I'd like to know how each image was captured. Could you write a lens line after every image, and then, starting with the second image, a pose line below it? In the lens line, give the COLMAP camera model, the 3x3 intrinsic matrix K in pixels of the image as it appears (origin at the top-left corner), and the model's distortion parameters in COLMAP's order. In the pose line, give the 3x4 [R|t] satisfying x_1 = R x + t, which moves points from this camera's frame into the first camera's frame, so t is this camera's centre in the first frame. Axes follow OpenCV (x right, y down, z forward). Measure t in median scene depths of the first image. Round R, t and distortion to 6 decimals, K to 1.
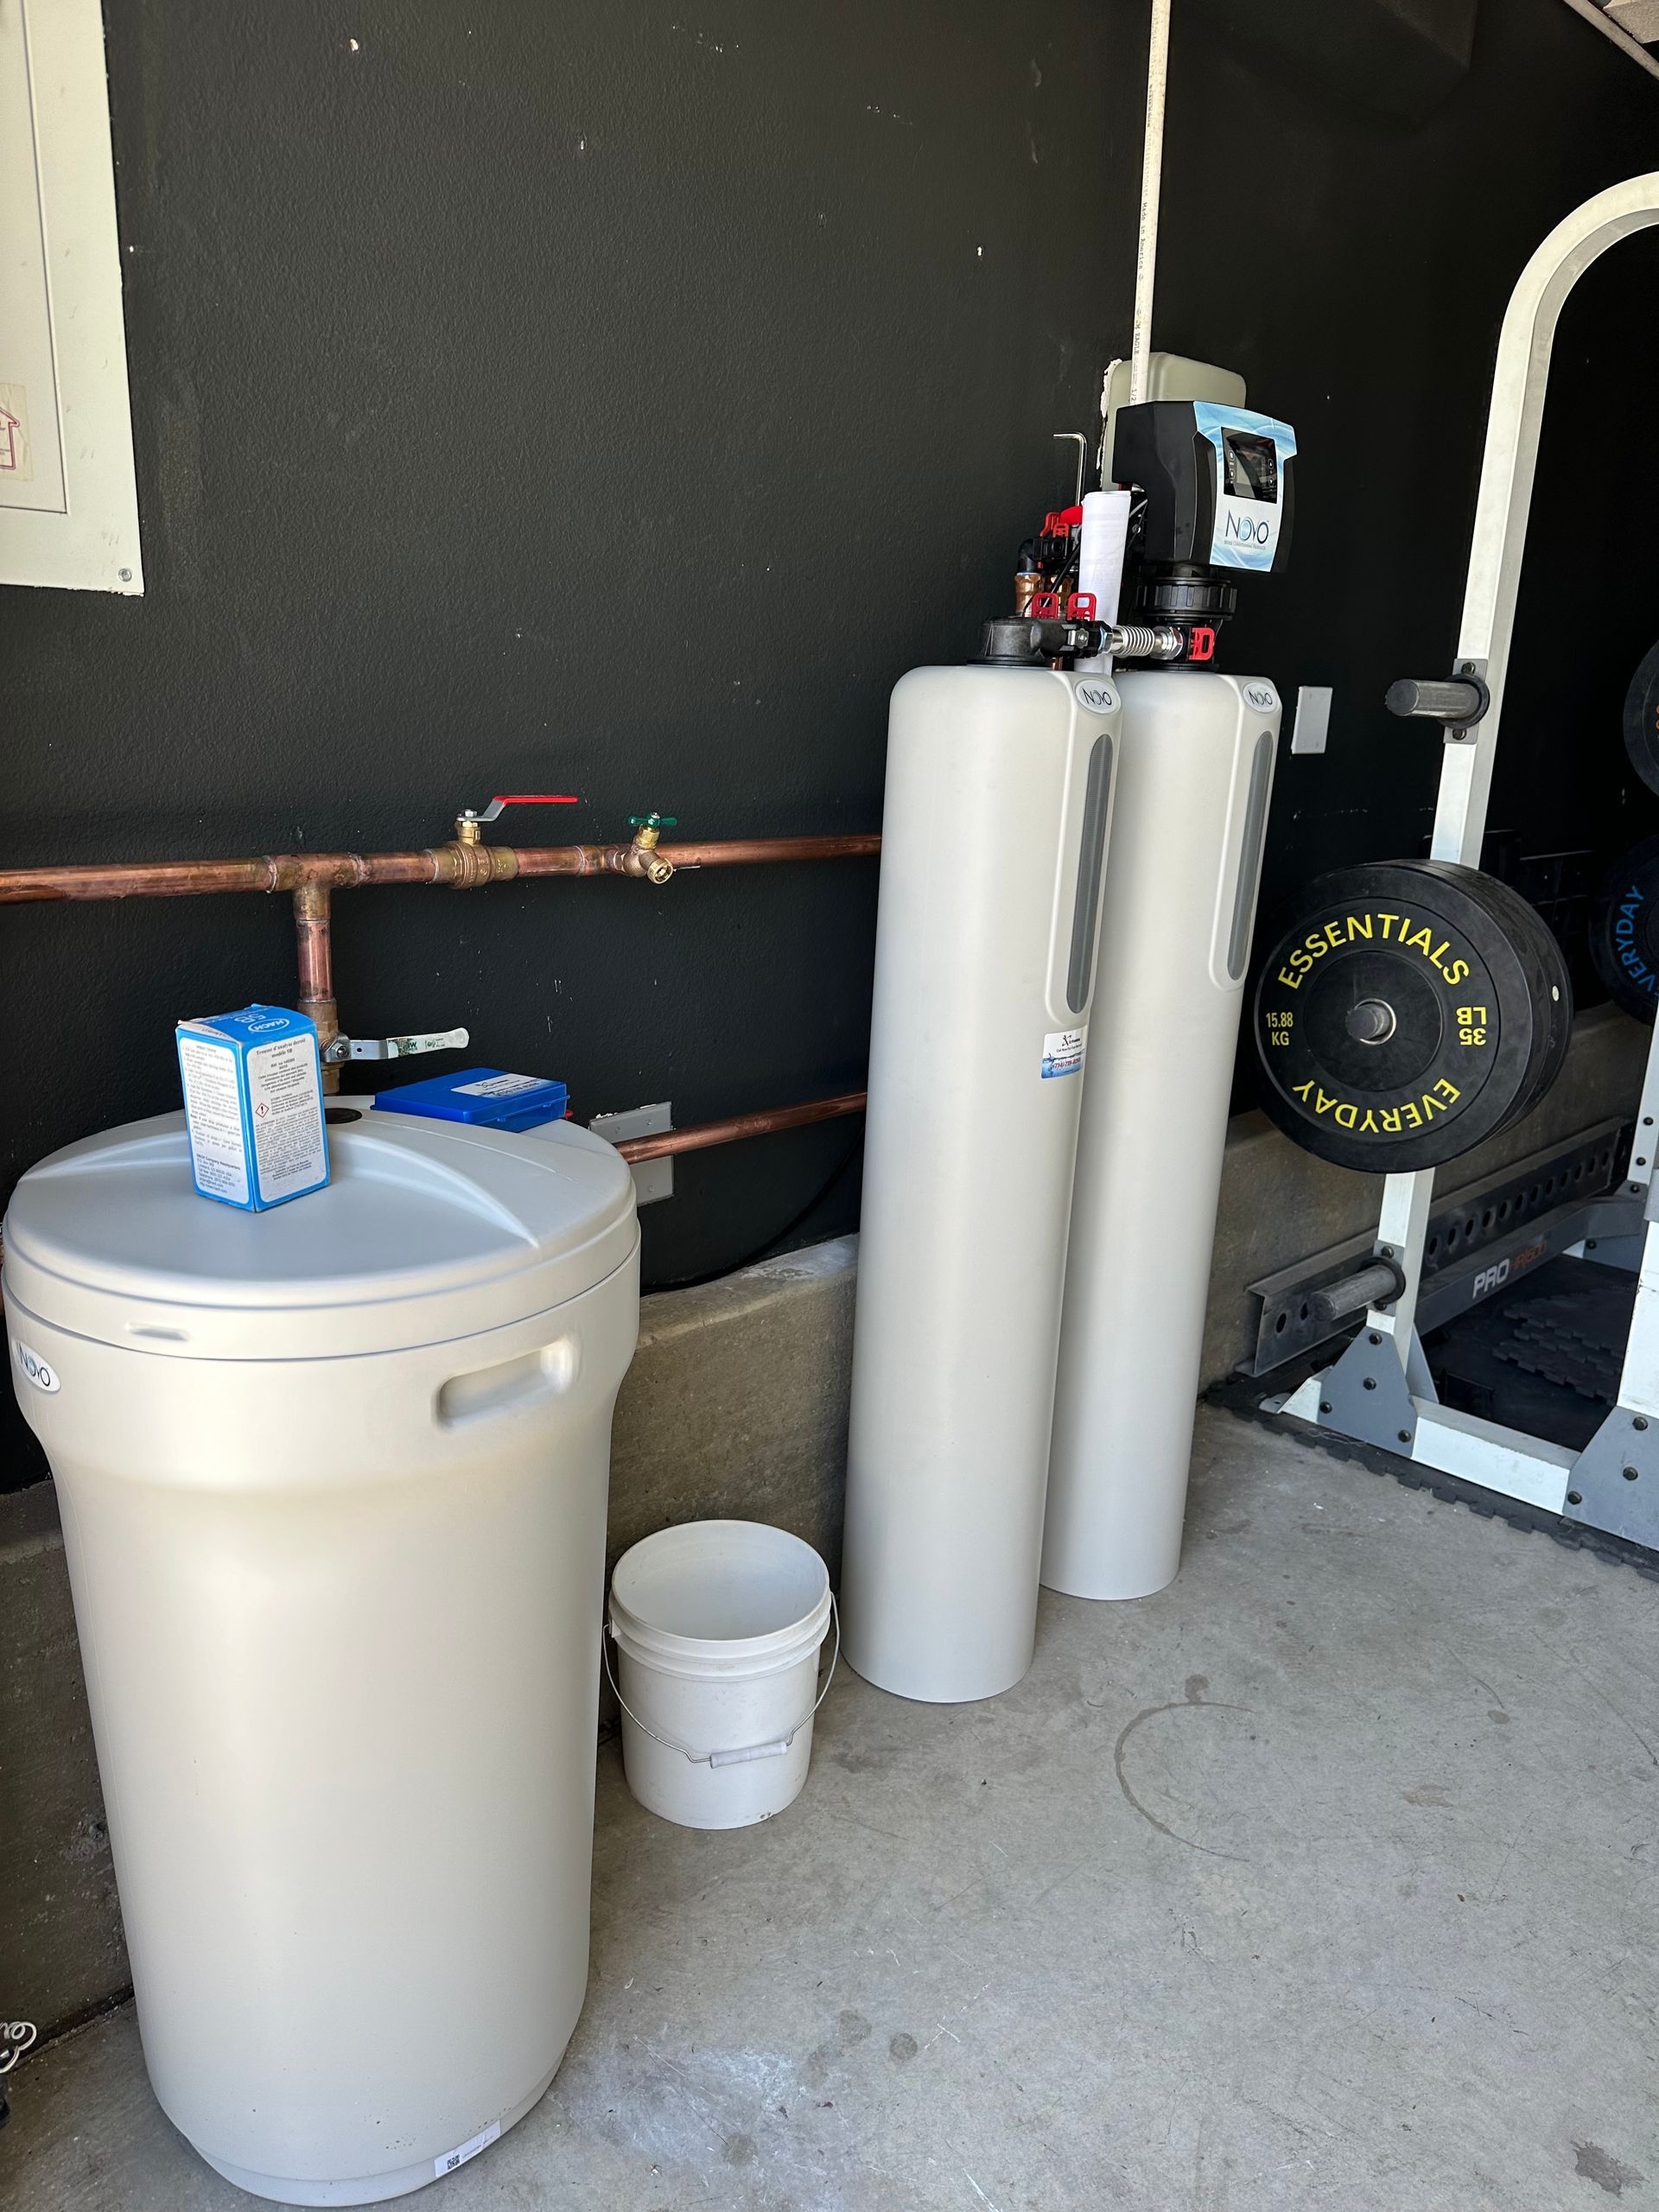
lens RADIAL K [[1580.2, 0, 825.1], [0, 1580.2, 1148.9], [0, 0, 1]] dist [0.144876, -0.286928]
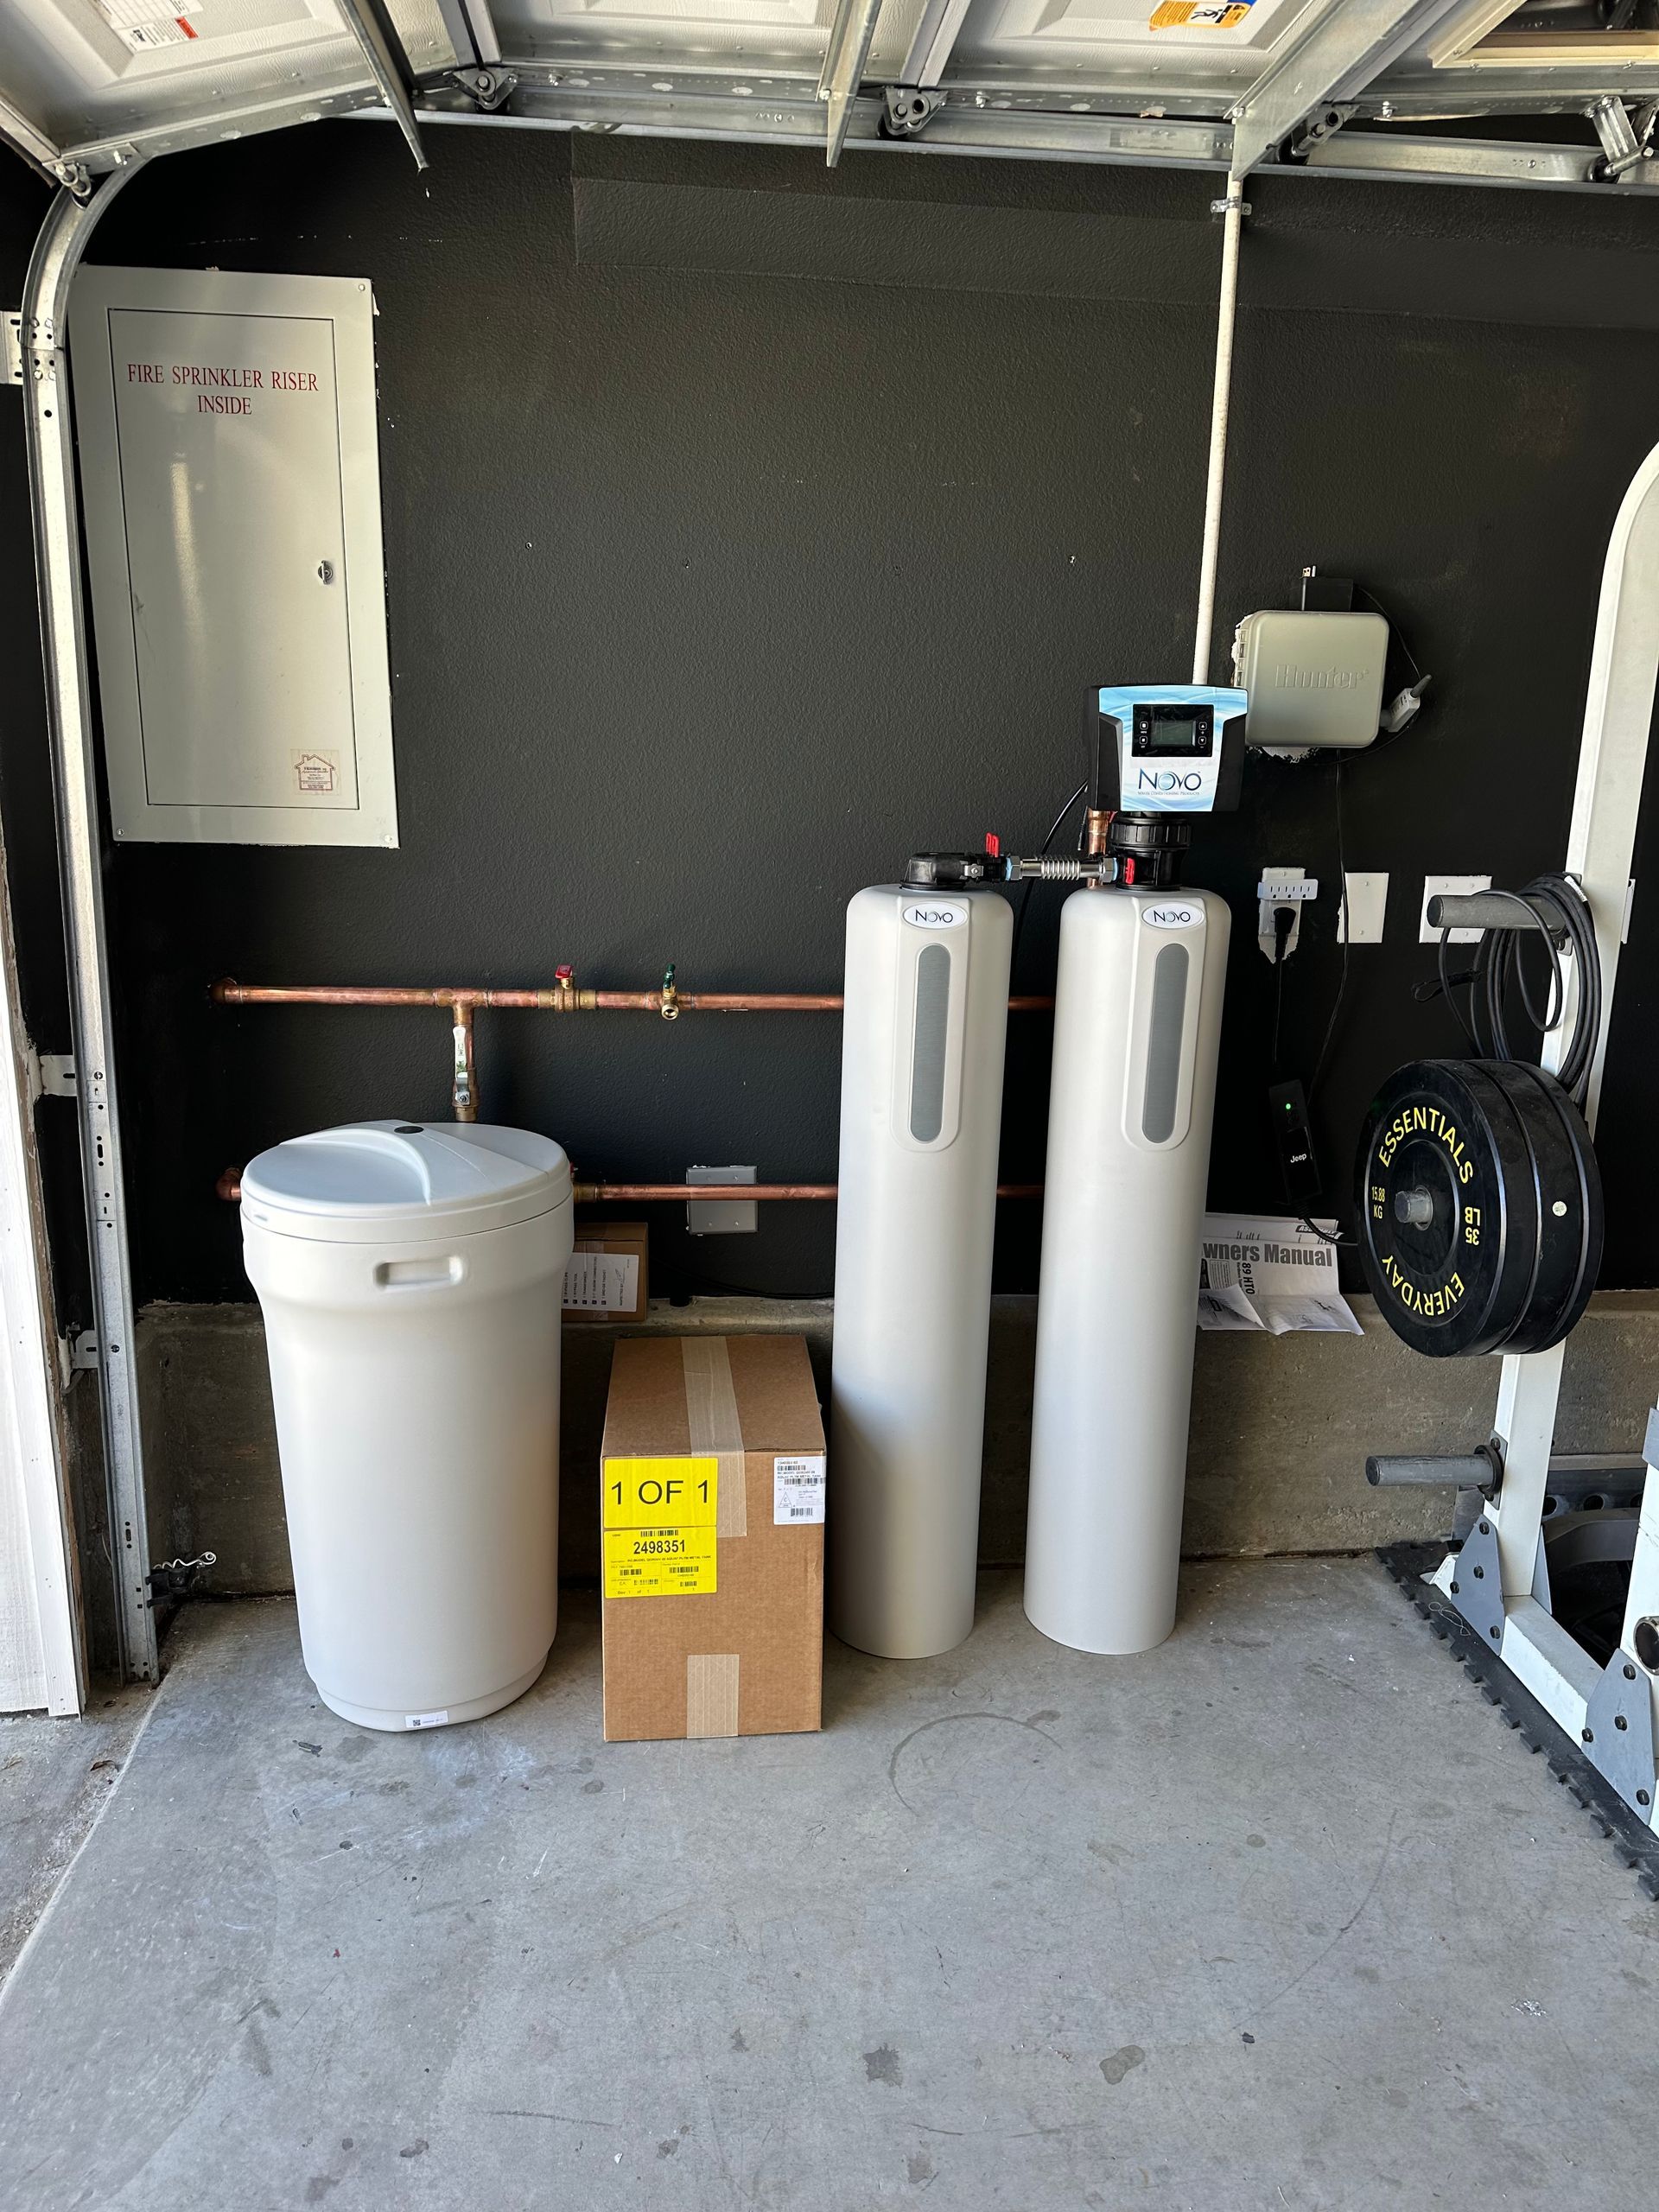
lens RADIAL K [[1580.2, 0, 825.1], [0, 1580.2, 1148.9], [0, 0, 1]] dist [0.144876, -0.286928]
pose [[0.751503, 0.148452, -0.642810, 0.839553], [-0.175224, 0.984273, 0.022457, -0.084803], [0.636034, 0.095759, 0.765696, -0.070472]]
